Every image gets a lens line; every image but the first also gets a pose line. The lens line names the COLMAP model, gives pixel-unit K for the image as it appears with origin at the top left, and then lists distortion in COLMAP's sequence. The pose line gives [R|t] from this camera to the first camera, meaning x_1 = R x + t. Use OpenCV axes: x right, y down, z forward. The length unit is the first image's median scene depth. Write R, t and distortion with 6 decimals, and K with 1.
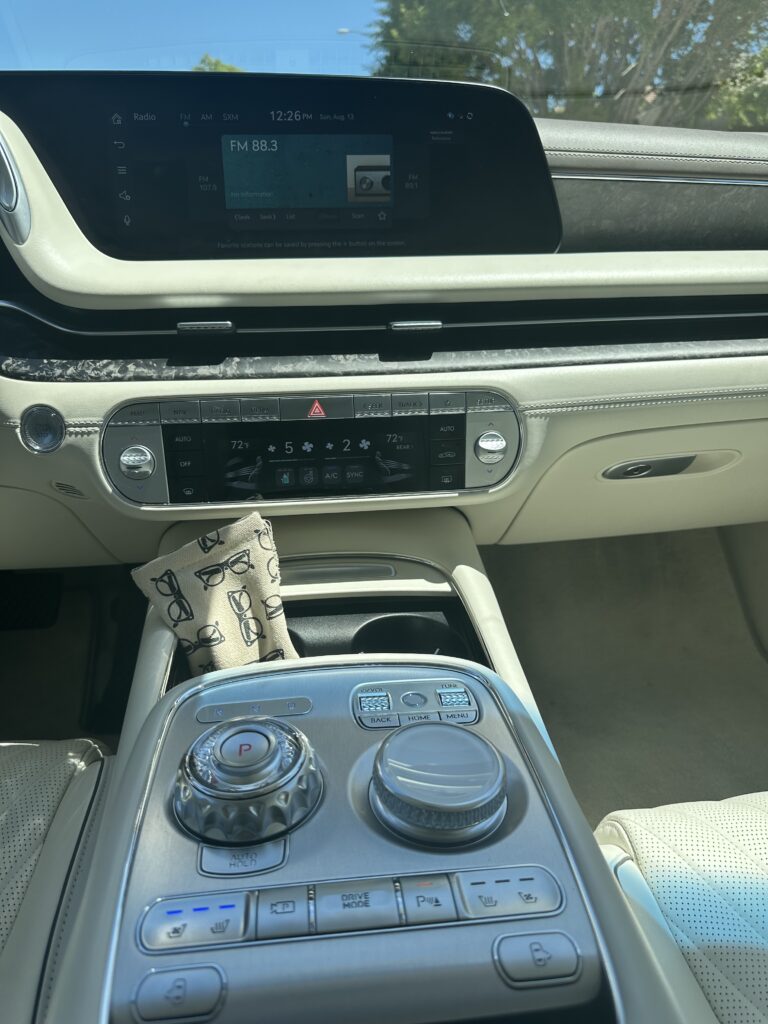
lens RADIAL K [[716.5, 0, 384.3], [0, 716.5, 511.1], [0, 0, 1]] dist [-0.005183, -0.000329]
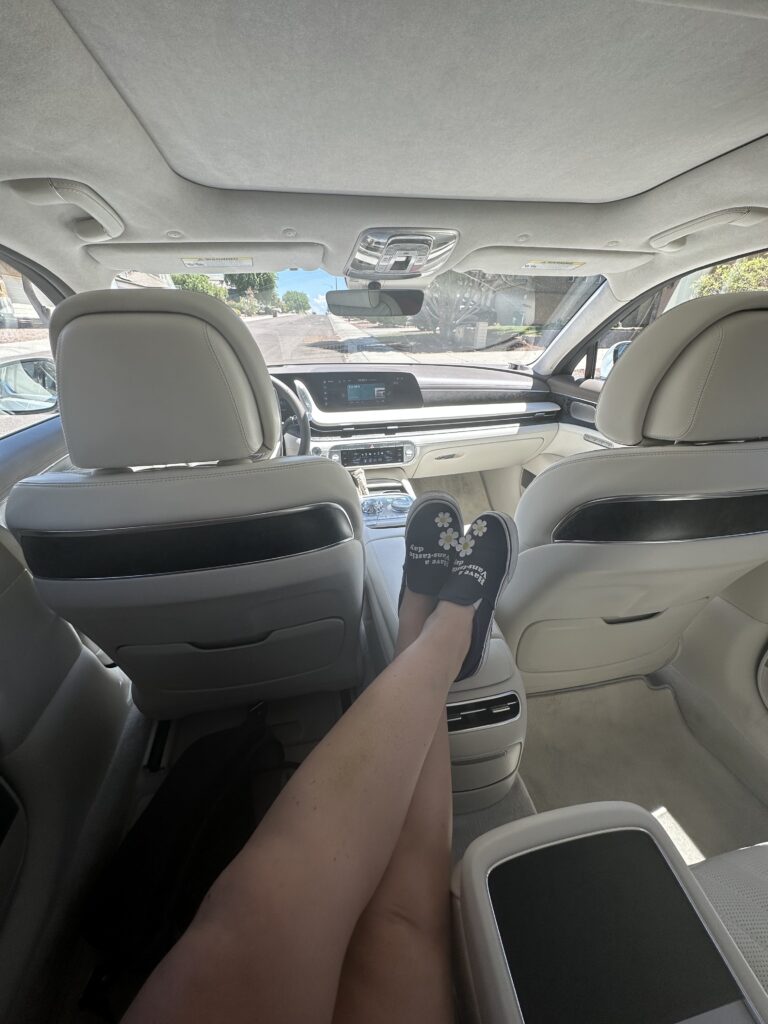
lens RADIAL K [[411.3, 0, 382.3], [0, 411.3, 514.1], [0, 0, 1]] dist [0.000228, 0.000001]
pose [[0.994405, -0.041333, 0.097216, -0.302269], [0.035531, 0.997525, 0.060674, 0.138693], [-0.099483, -0.056880, 0.993412, -1.677818]]
